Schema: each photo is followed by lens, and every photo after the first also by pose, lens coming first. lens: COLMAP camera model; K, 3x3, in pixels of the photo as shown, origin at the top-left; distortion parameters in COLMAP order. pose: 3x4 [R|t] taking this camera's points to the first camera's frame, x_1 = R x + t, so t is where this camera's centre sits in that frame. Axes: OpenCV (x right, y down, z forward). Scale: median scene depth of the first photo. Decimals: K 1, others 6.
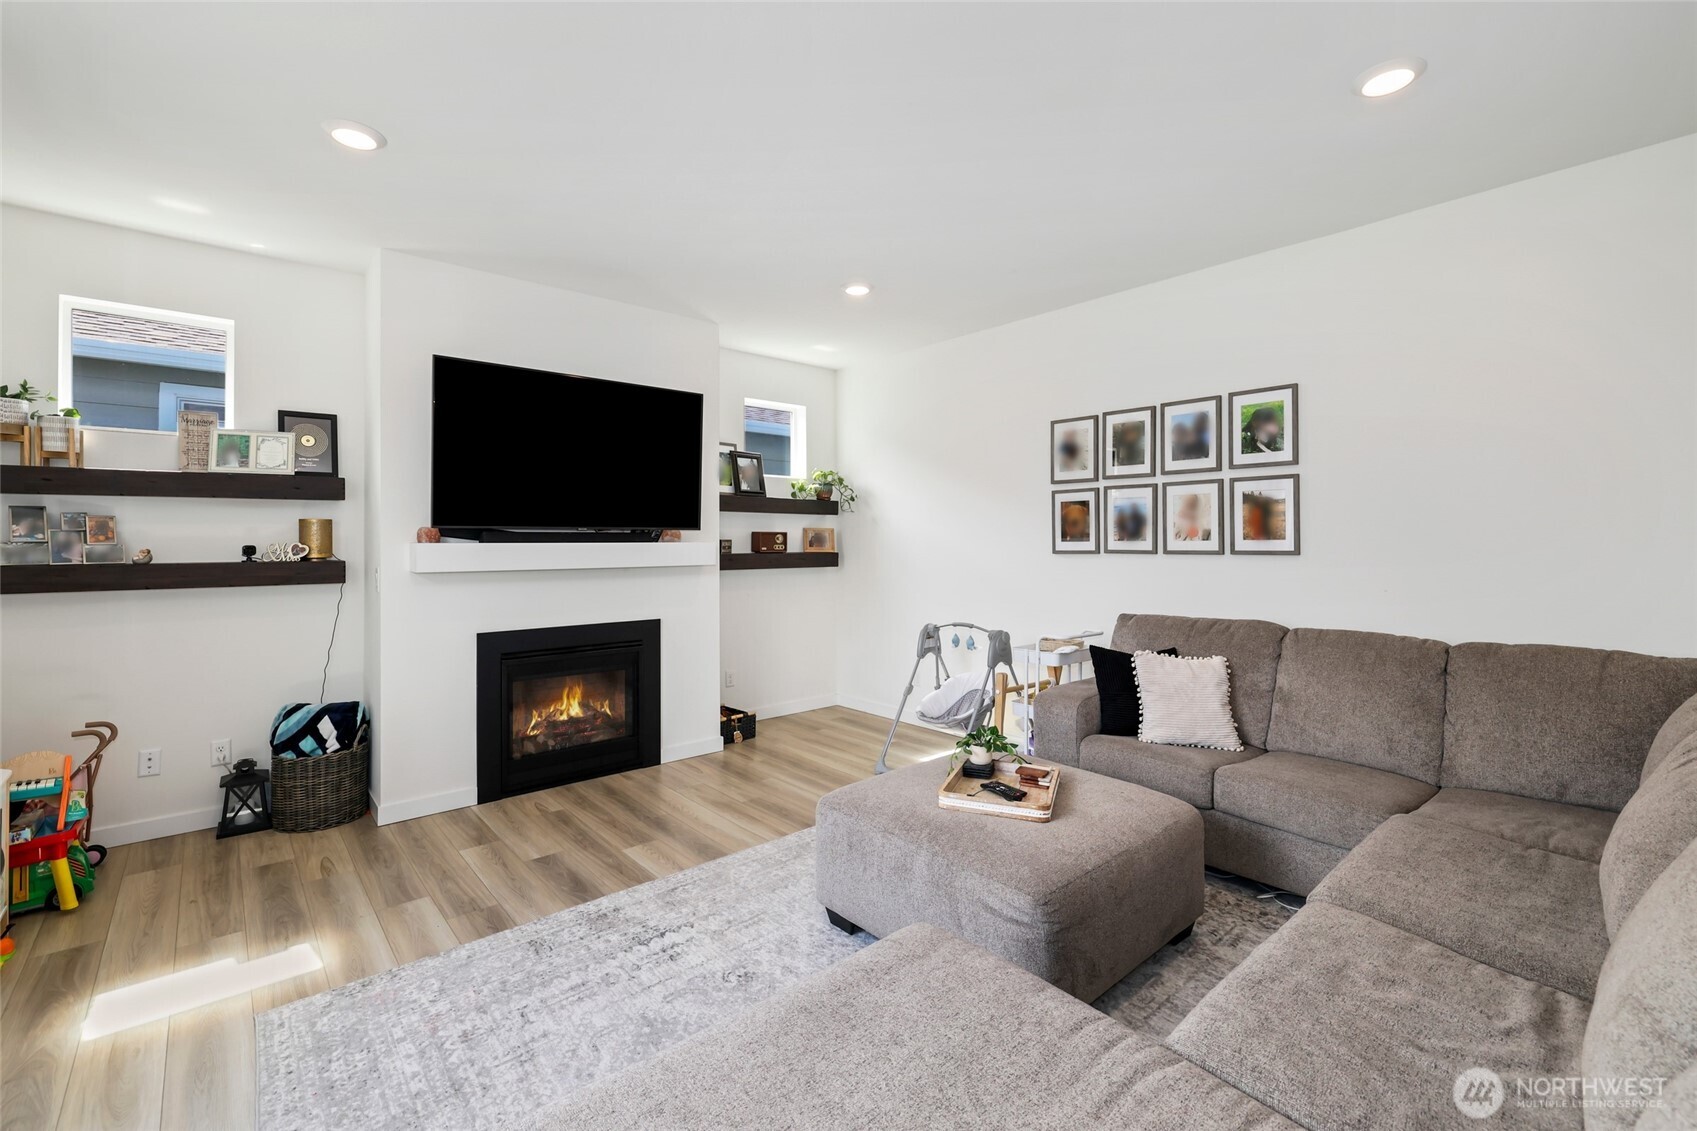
lens RADIAL K [[732.7, 0, 855.7], [0, 732.7, 536.1], [0, 0, 1]] dist [0.000755, -0.000019]
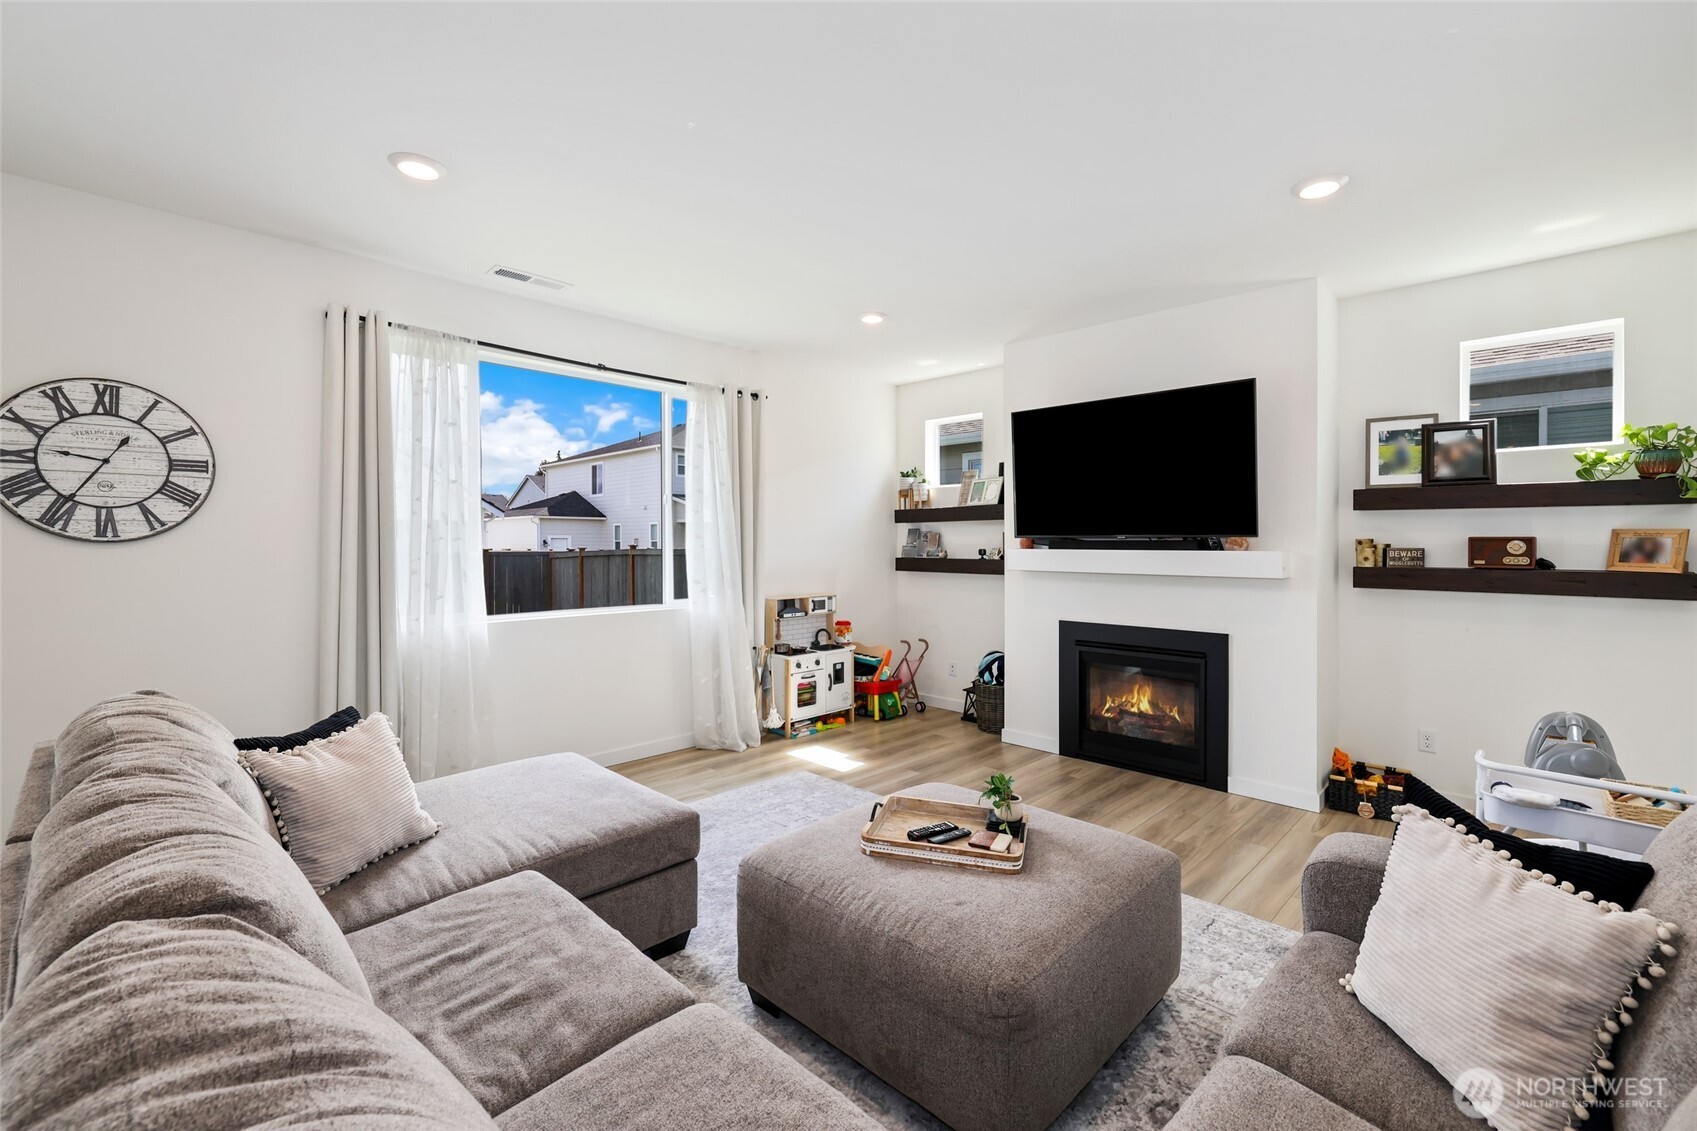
lens RADIAL K [[728.4, 0, 849.2], [0, 728.4, 544.4], [0, 0, 1]] dist [0.000732, 0.000265]
pose [[0.075403, 0.002417, -0.997150, 0.681240], [0.002235, 0.999994, 0.002593, -0.002468], [0.997151, -0.002424, 0.075398, 0.517602]]
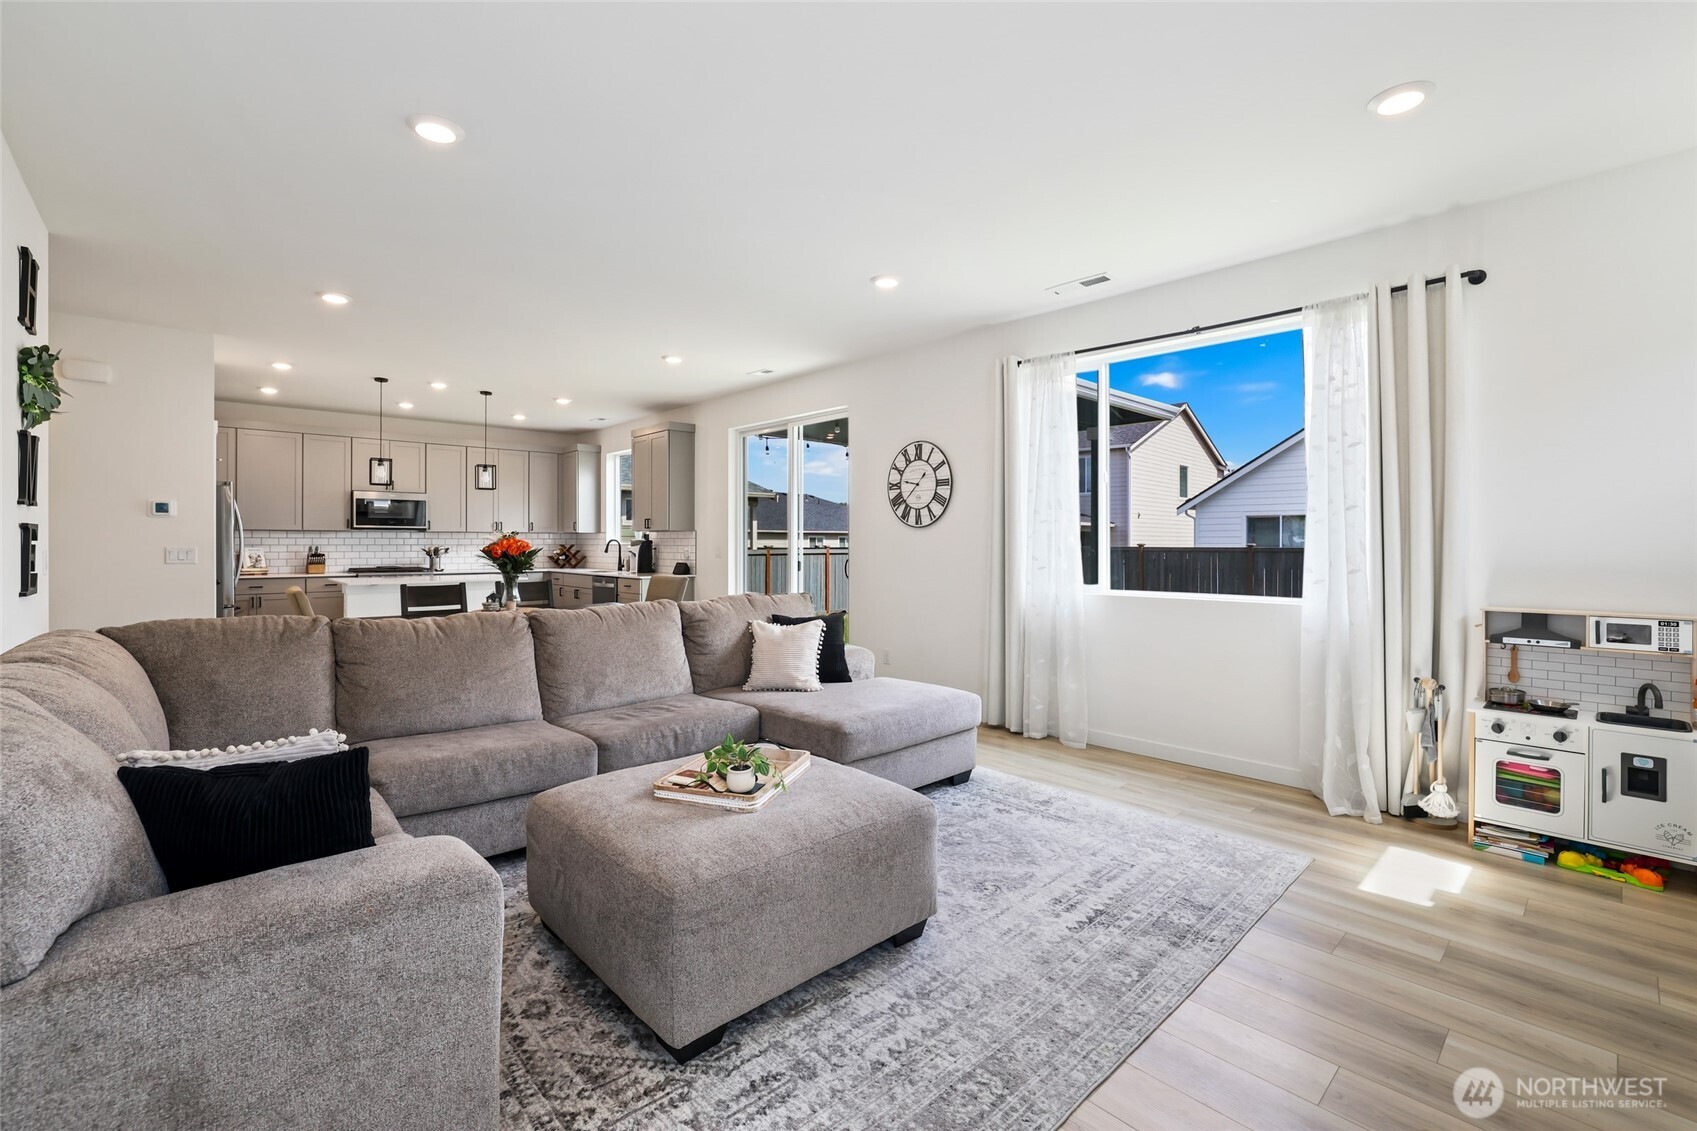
lens RADIAL K [[741.5, 0, 852.9], [0, 741.5, 554.9], [0, 0, 1]] dist [-0.028200, 0.000481]
pose [[-0.999744, 0.000098, -0.022630, 0.045191], [-0.000127, 0.999951, 0.009937, 0.034316], [0.022629, 0.009937, -0.999695, 1.244076]]
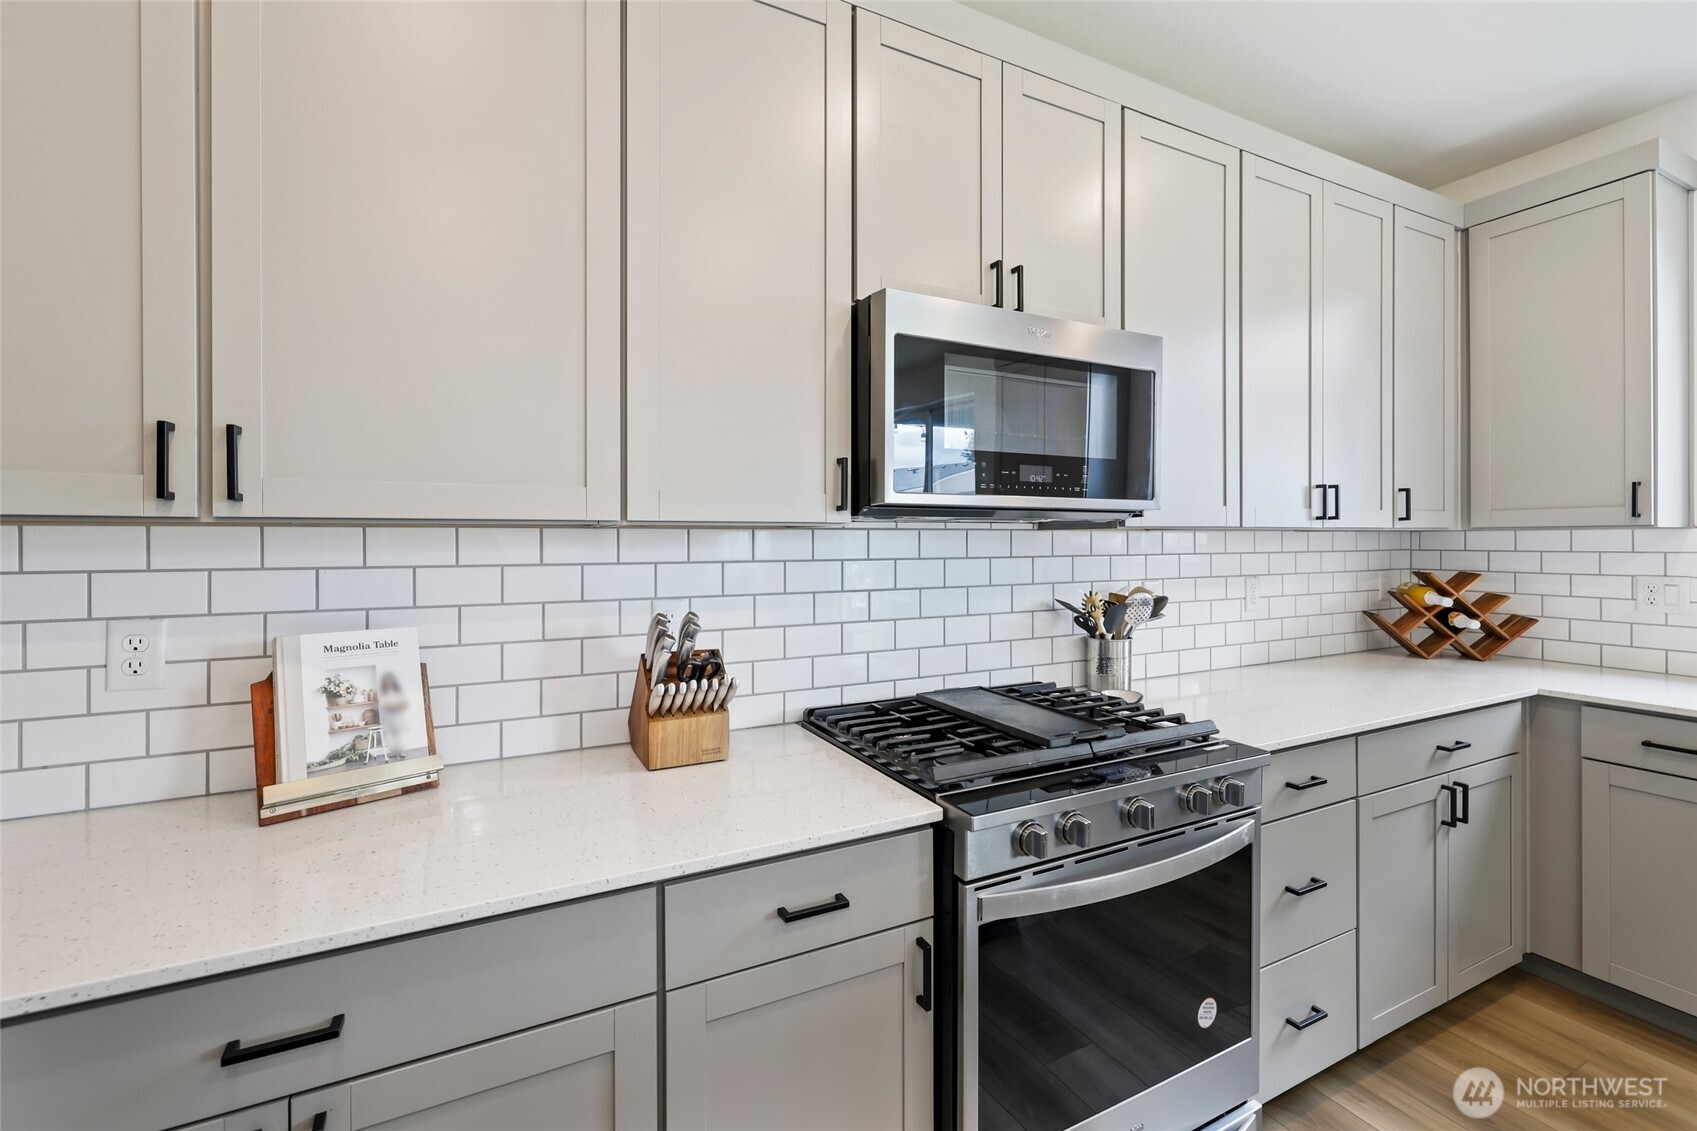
lens RADIAL K [[728.4, 0, 849.2], [0, 728.4, 544.4], [0, 0, 1]] dist [0.000732, 0.000265]
pose [[-0.967585, 0.004641, 0.252503, 1.343818], [0.004325, 0.999989, -0.001805, -0.002670], [-0.252509, -0.000655, -0.967594, -0.521806]]
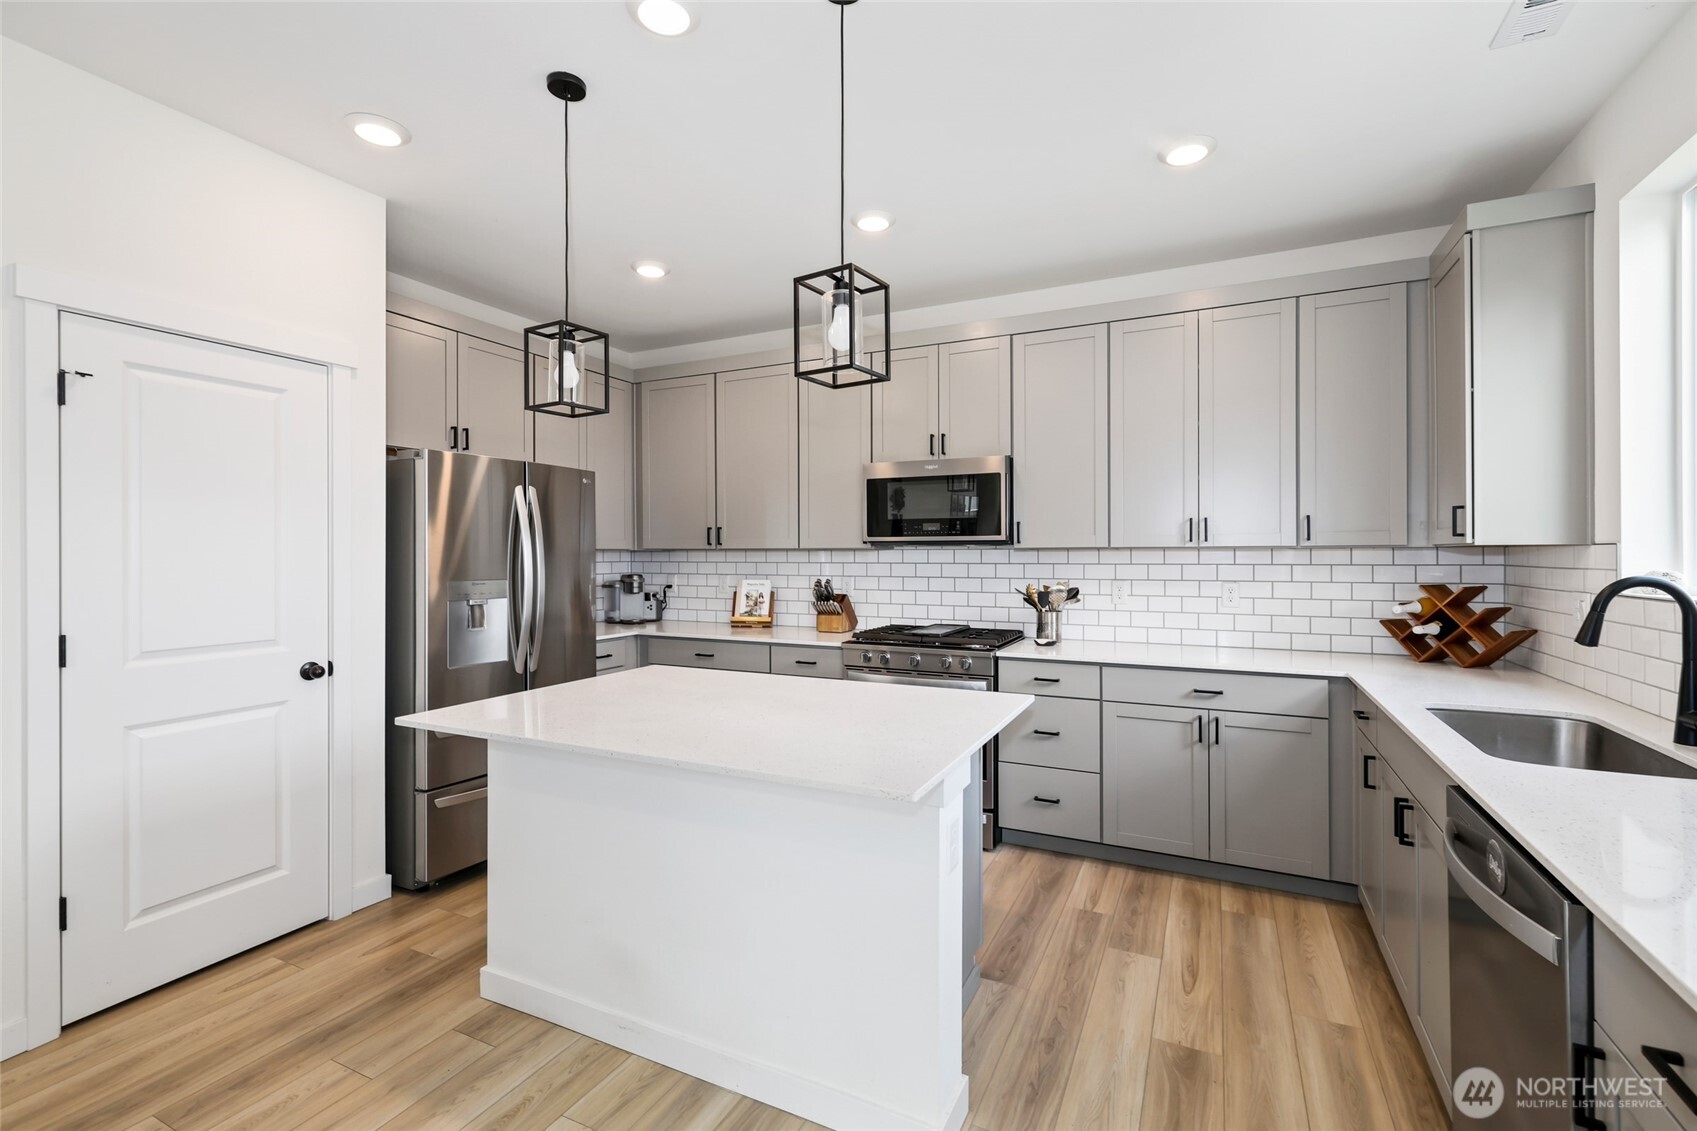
lens RADIAL K [[746.6, 0, 845.5], [0, 746.6, 551.8], [0, 0, 1]] dist [0.001272, 0.000383]
pose [[-0.379523, 0.005851, 0.925164, 0.503174], [-0.003570, 0.999963, -0.007789, -0.001325], [-0.925175, -0.006259, -0.379489, -0.465711]]
